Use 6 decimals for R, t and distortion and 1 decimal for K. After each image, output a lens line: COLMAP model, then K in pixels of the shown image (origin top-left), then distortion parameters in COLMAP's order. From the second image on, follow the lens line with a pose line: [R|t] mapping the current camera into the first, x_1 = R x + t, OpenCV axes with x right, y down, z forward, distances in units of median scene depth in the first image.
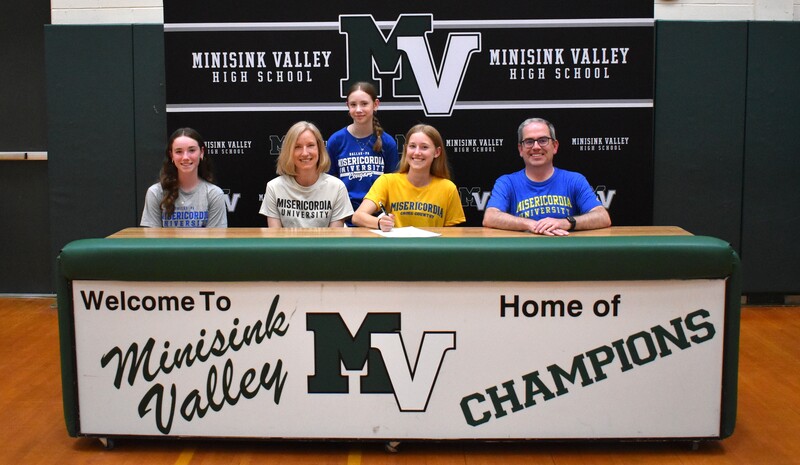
lens RADIAL K [[972.6, 0, 390.4], [0, 972.6, 205.9], [0, 0, 1]] dist [-0.056803, -0.024376]
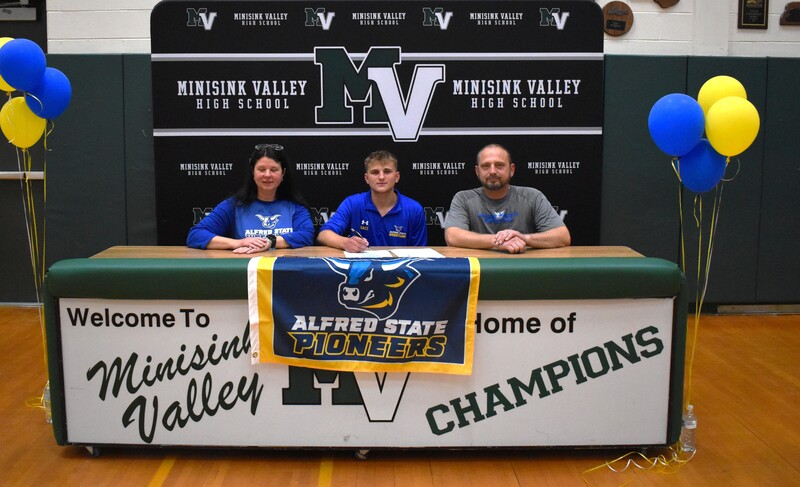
lens RADIAL K [[853.2, 0, 390.0], [0, 853.2, 225.0], [0, 0, 1]] dist [-0.065886, -0.017846]
pose [[0.999451, 0.002966, 0.033003, 0.001119], [-0.003392, 0.999912, 0.012860, -0.015861], [-0.032961, -0.012965, 0.999373, 0.068940]]
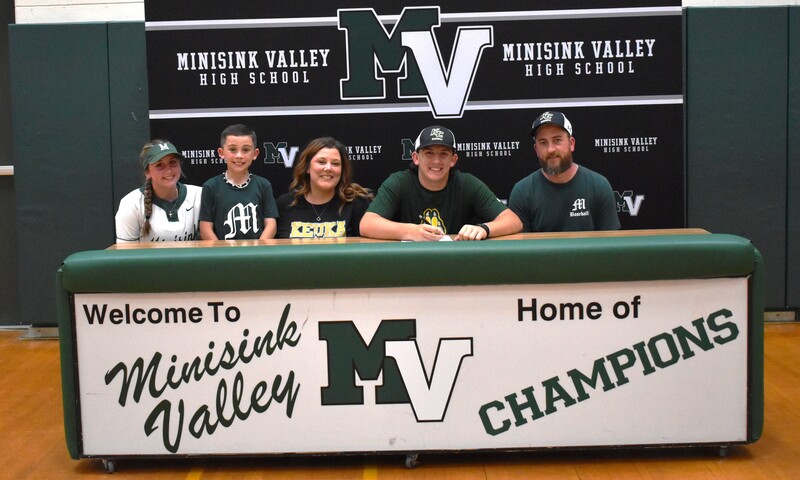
lens RADIAL K [[1256.3, 0, 399.4], [0, 1256.3, 220.9], [0, 0, 1]] dist [-0.030547, -0.065844]
pose [[0.999711, -0.020051, 0.013268, -0.020161], [0.020225, 0.999710, -0.013080, 0.026966], [-0.013002, 0.013344, 0.999826, -0.254655]]
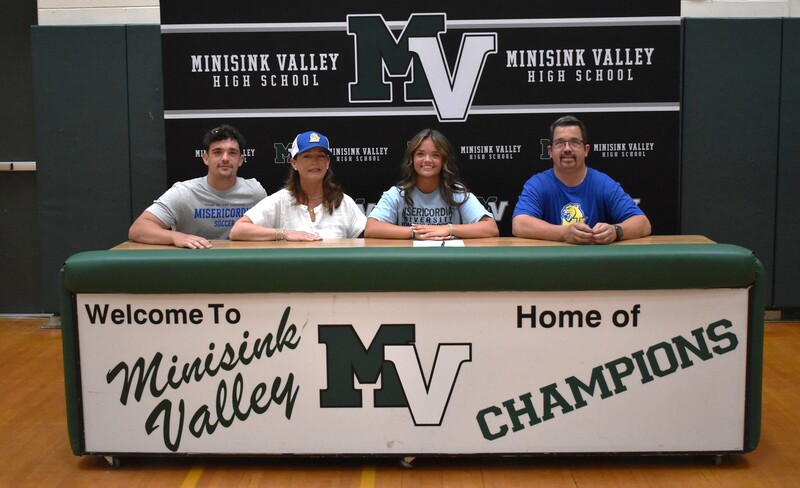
lens RADIAL K [[1092.1, 0, 401.1], [0, 1092.1, 244.0], [0, 0, 1]] dist [-0.026510, -0.047969]
pose [[0.999981, -0.005652, 0.002417, -0.005540], [0.005601, 0.999771, 0.020670, 0.006390], [-0.002533, -0.020657, 0.999783, -0.092944]]
